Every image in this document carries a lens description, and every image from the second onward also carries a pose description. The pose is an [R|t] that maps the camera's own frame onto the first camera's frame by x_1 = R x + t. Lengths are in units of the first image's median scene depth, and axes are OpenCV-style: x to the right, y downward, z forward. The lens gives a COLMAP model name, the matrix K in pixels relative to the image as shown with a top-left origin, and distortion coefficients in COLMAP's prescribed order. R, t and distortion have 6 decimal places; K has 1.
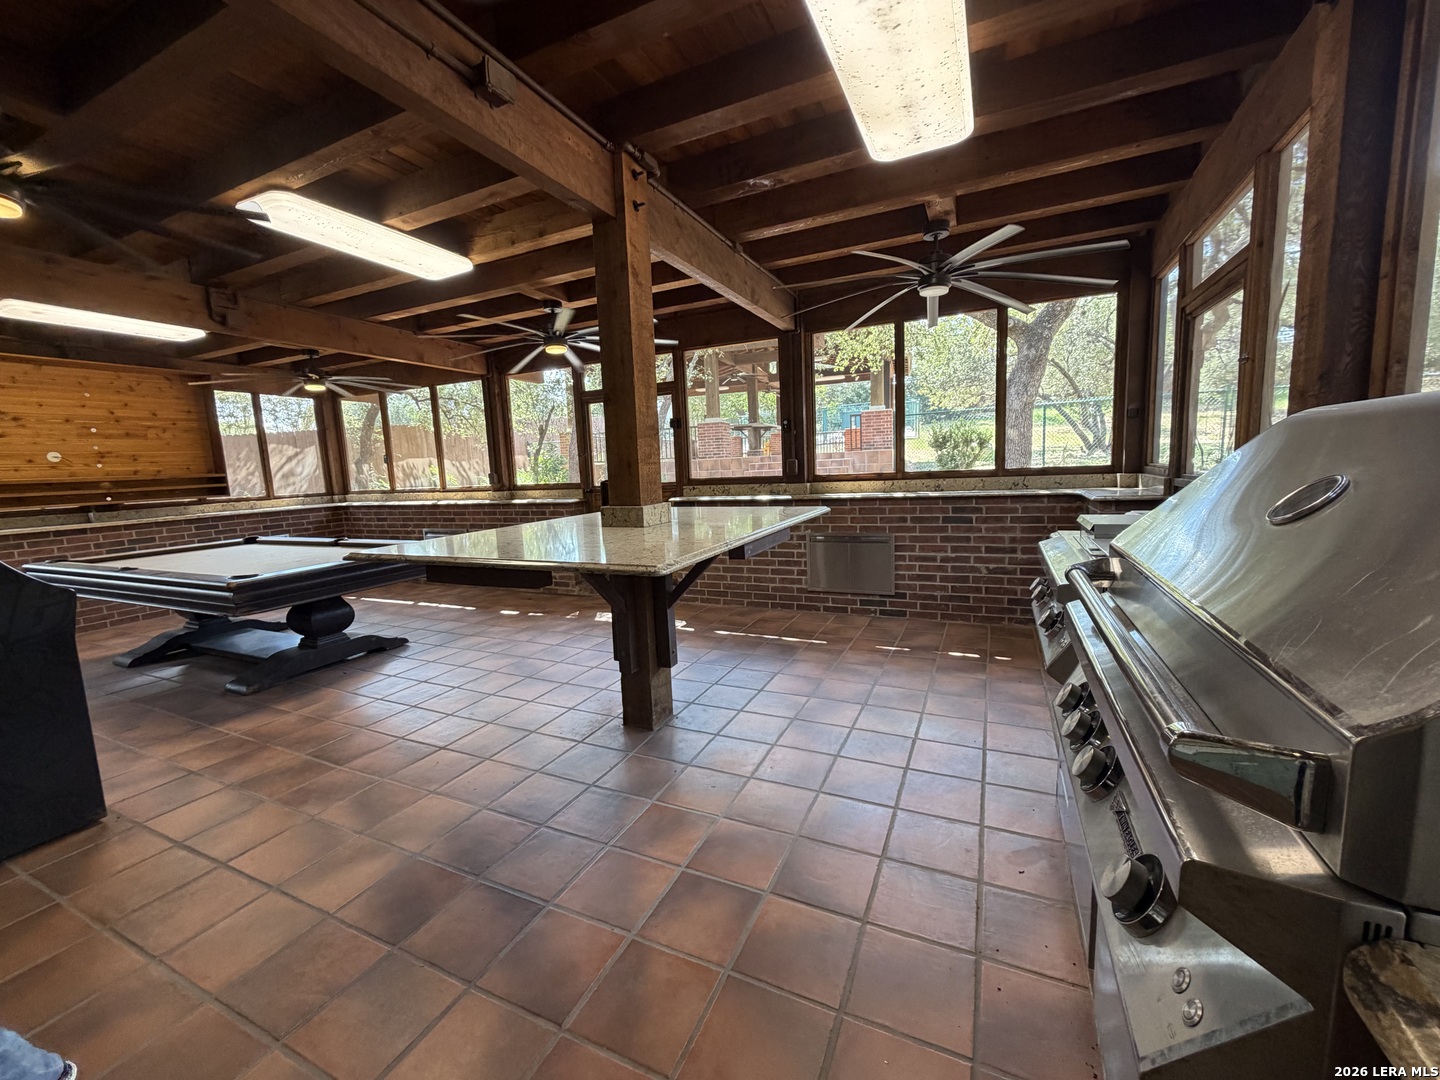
lens RADIAL K [[581.8, 0, 720.9], [0, 581.8, 543.4], [0, 0, 1]] dist [-0.000676, 0.000056]
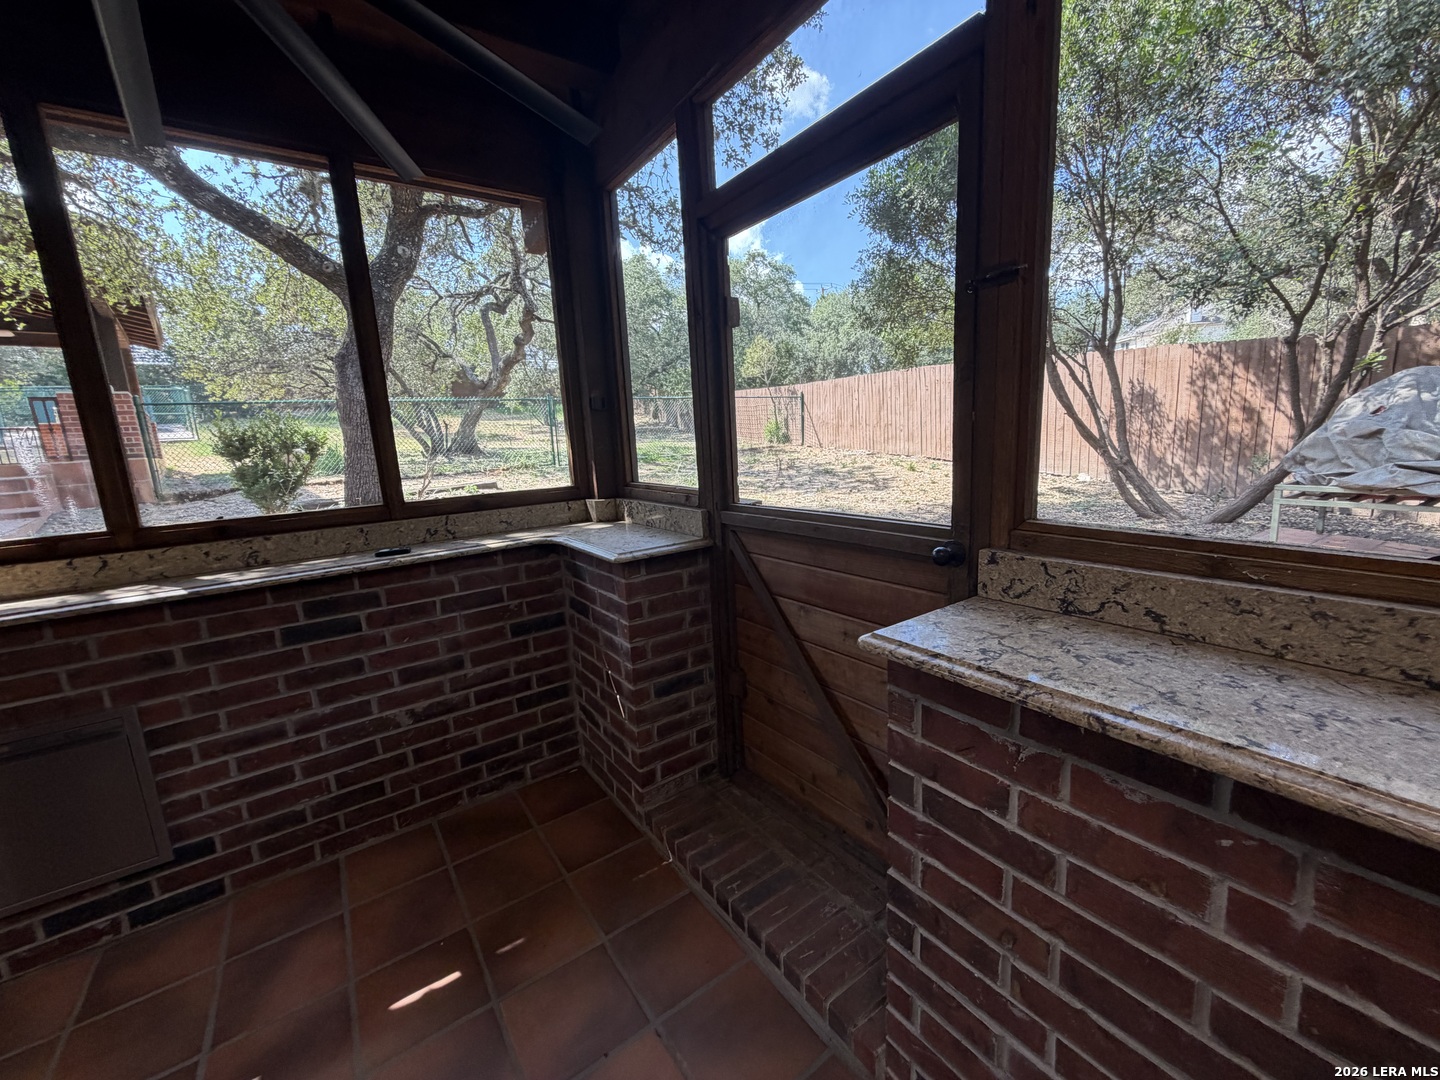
lens RADIAL K [[572.3, 0, 716.2], [0, 572.3, 540.8], [0, 0, 1]] dist [-0.000034, 0.000433]
pose [[0.499492, -0.137911, 0.855271, 0.198418], [0.144917, 0.986638, 0.074460, -0.095877], [-0.854112, 0.086751, 0.512803, 0.528137]]
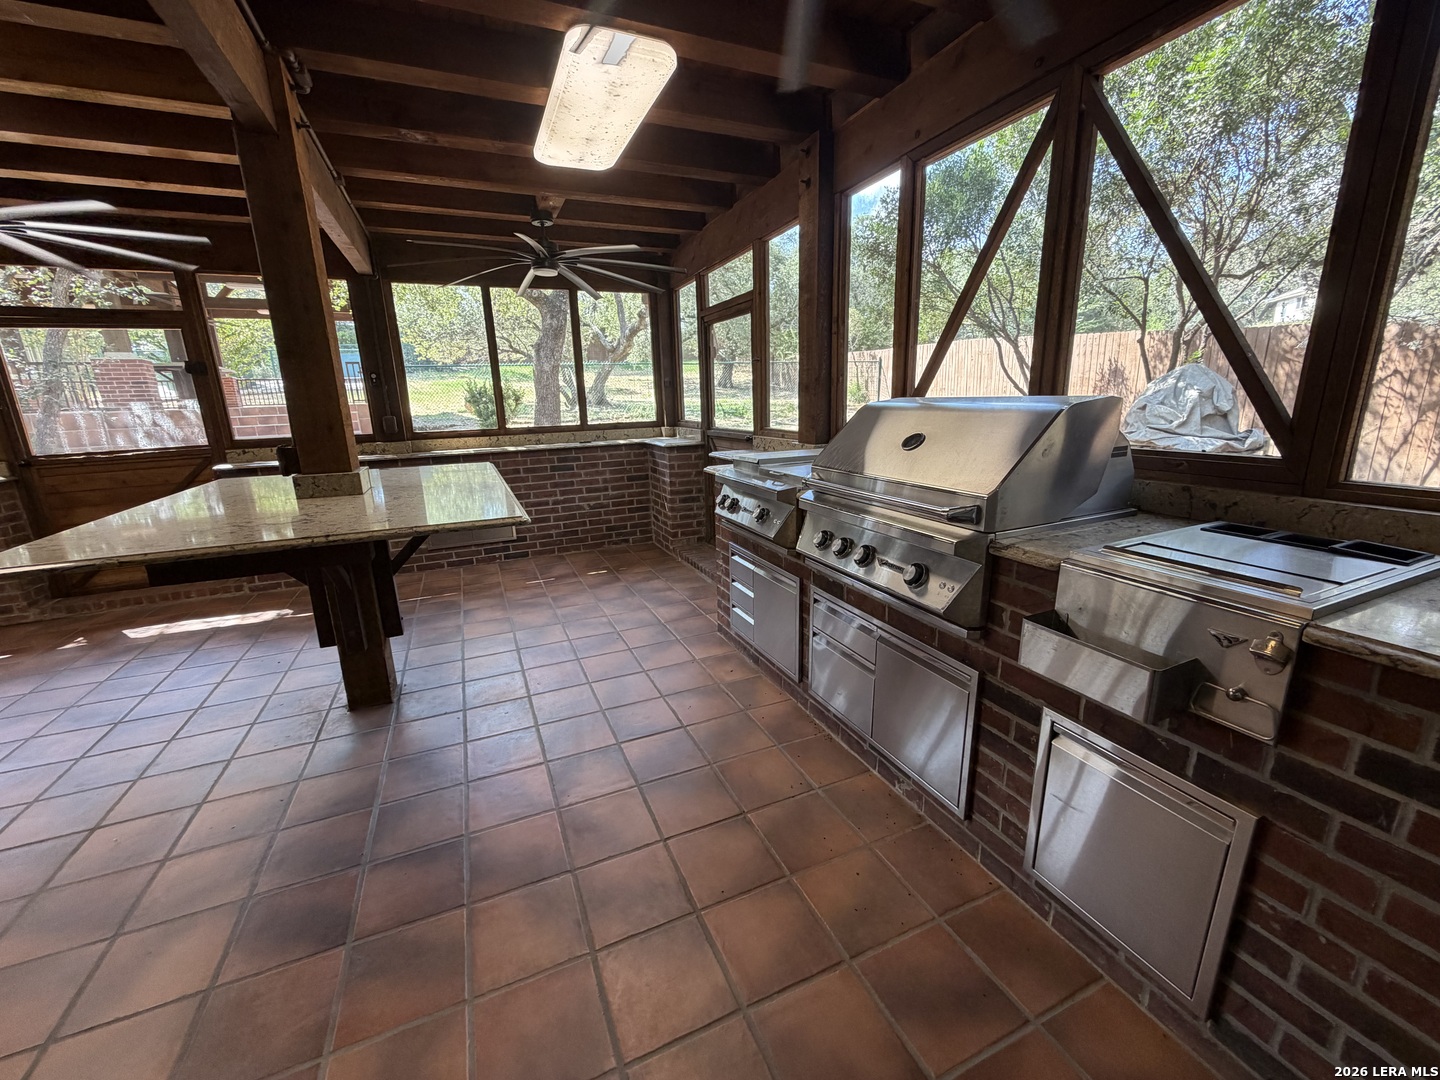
lens RADIAL K [[572.3, 0, 717.1], [0, 572.3, 543.7], [0, 0, 1]] dist [-0.002155, 0.000330]
pose [[0.660198, -0.162955, 0.733201, -0.273485], [0.100568, 0.986569, 0.128712, -0.006264], [-0.744328, -0.011239, 0.667719, -0.026070]]
